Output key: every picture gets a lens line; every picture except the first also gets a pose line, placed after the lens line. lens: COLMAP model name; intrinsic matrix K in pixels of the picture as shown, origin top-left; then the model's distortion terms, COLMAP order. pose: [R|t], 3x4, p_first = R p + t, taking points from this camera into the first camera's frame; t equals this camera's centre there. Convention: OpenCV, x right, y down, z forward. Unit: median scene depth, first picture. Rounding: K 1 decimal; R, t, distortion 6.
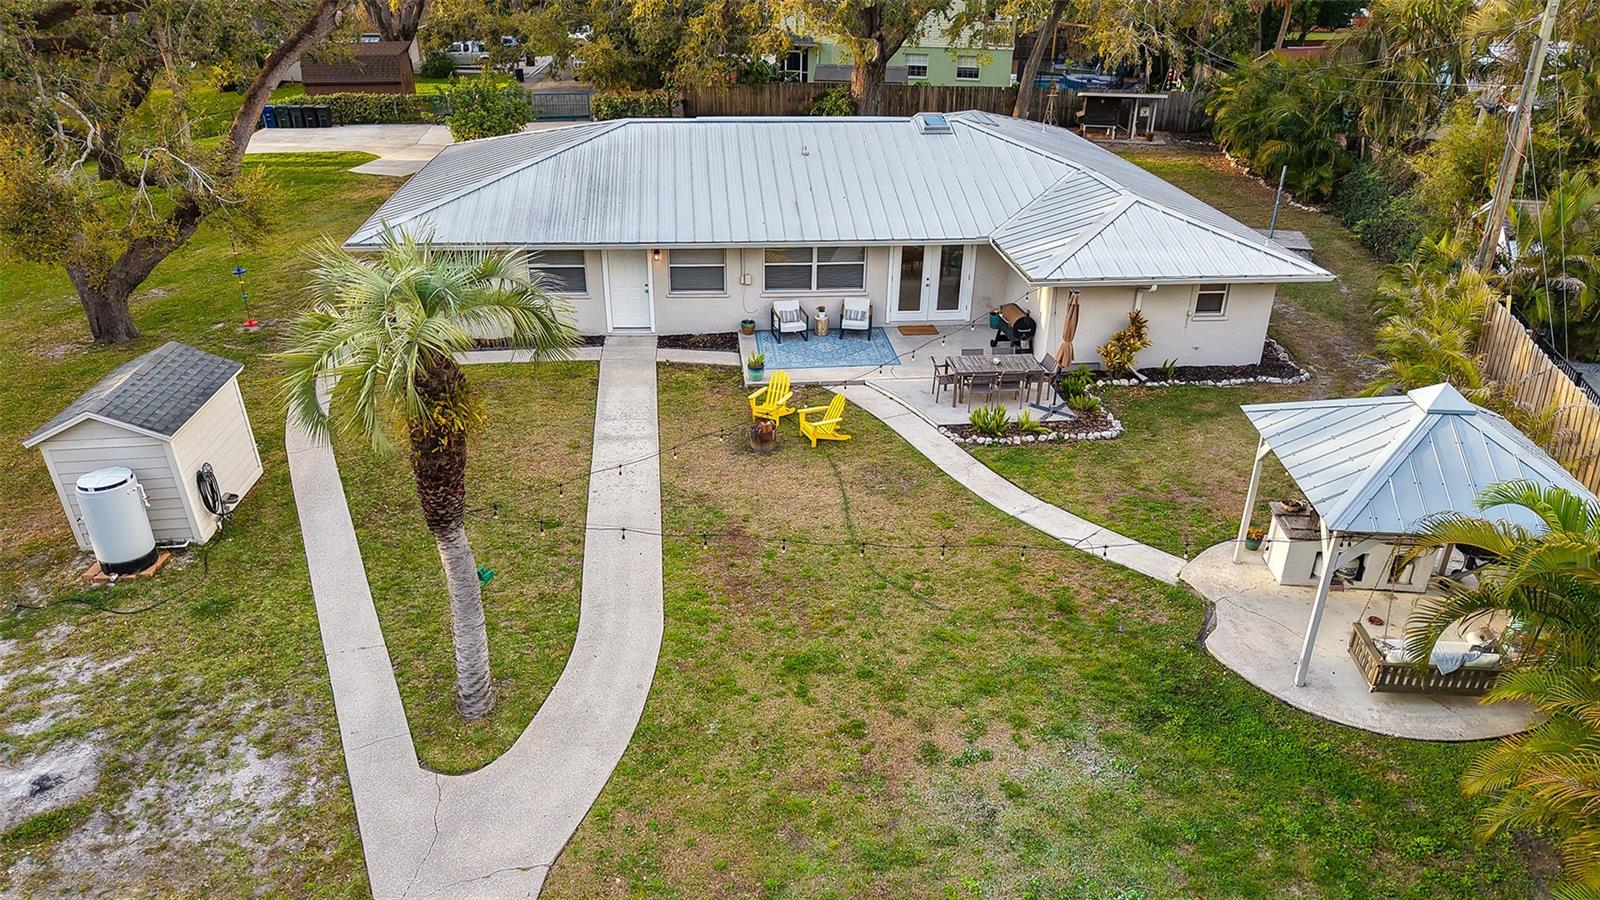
lens RADIAL K [[1068.8, 0, 800.0], [0, 1068.8, 450.0], [0, 0, 1]] dist [0.016745, -0.000075]
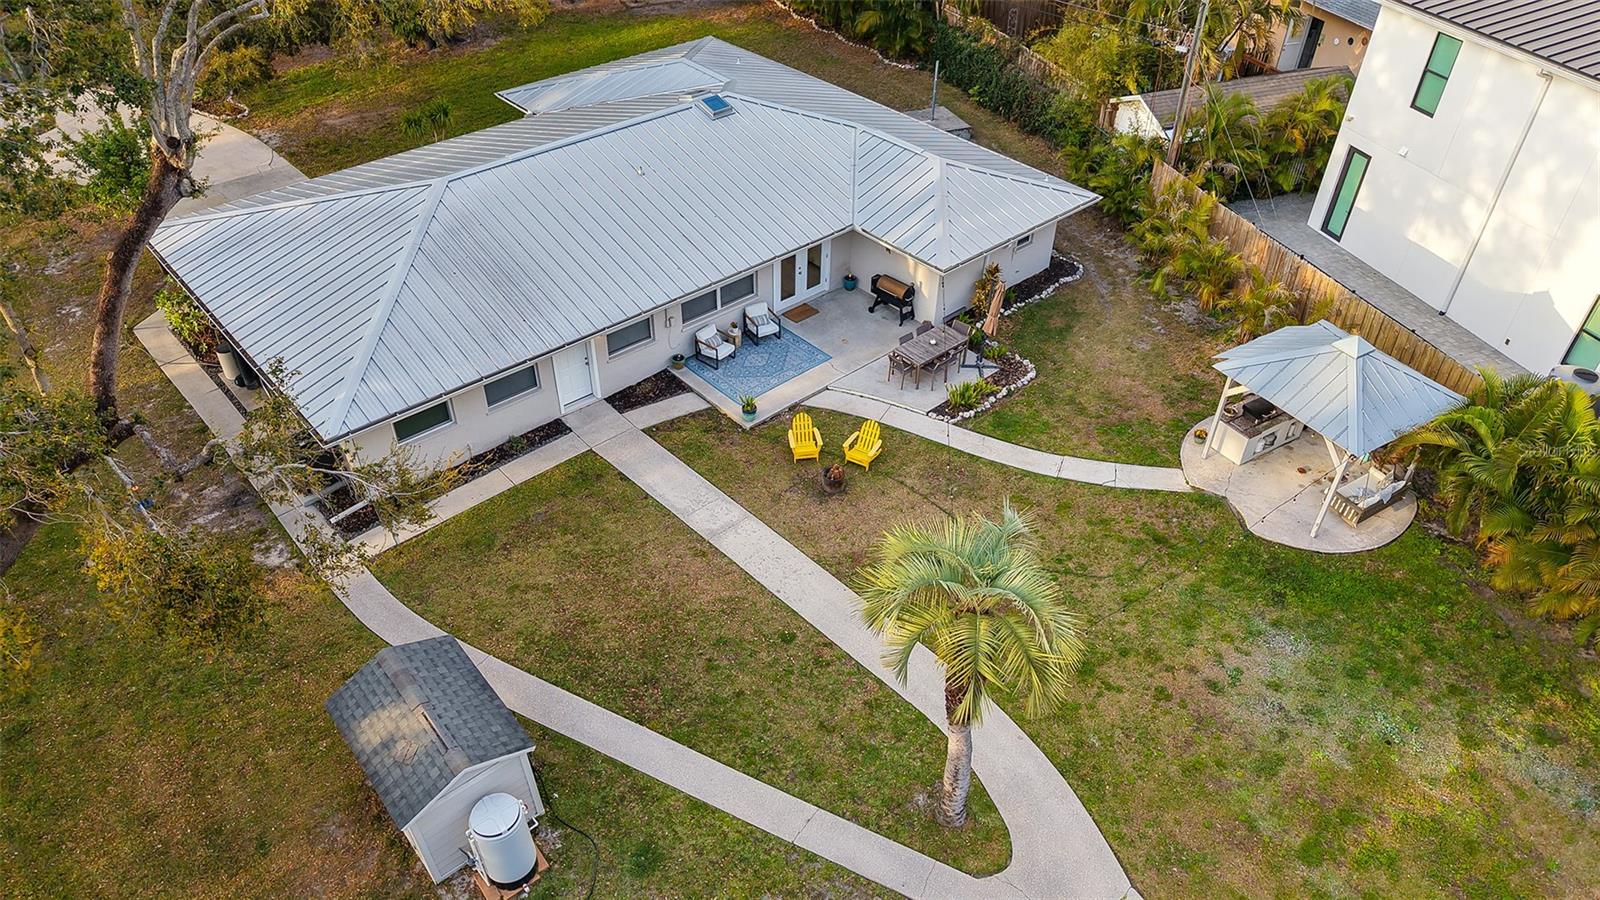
lens RADIAL K [[1068.8, 0, 800.0], [0, 1068.8, 450.0], [0, 0, 1]] dist [0.016745, -0.000075]
pose [[0.810637, -0.367315, 0.456013, -0.530164], [0.255481, 0.922610, 0.288997, -0.352964], [-0.526875, -0.117769, 0.841744, 0.039391]]
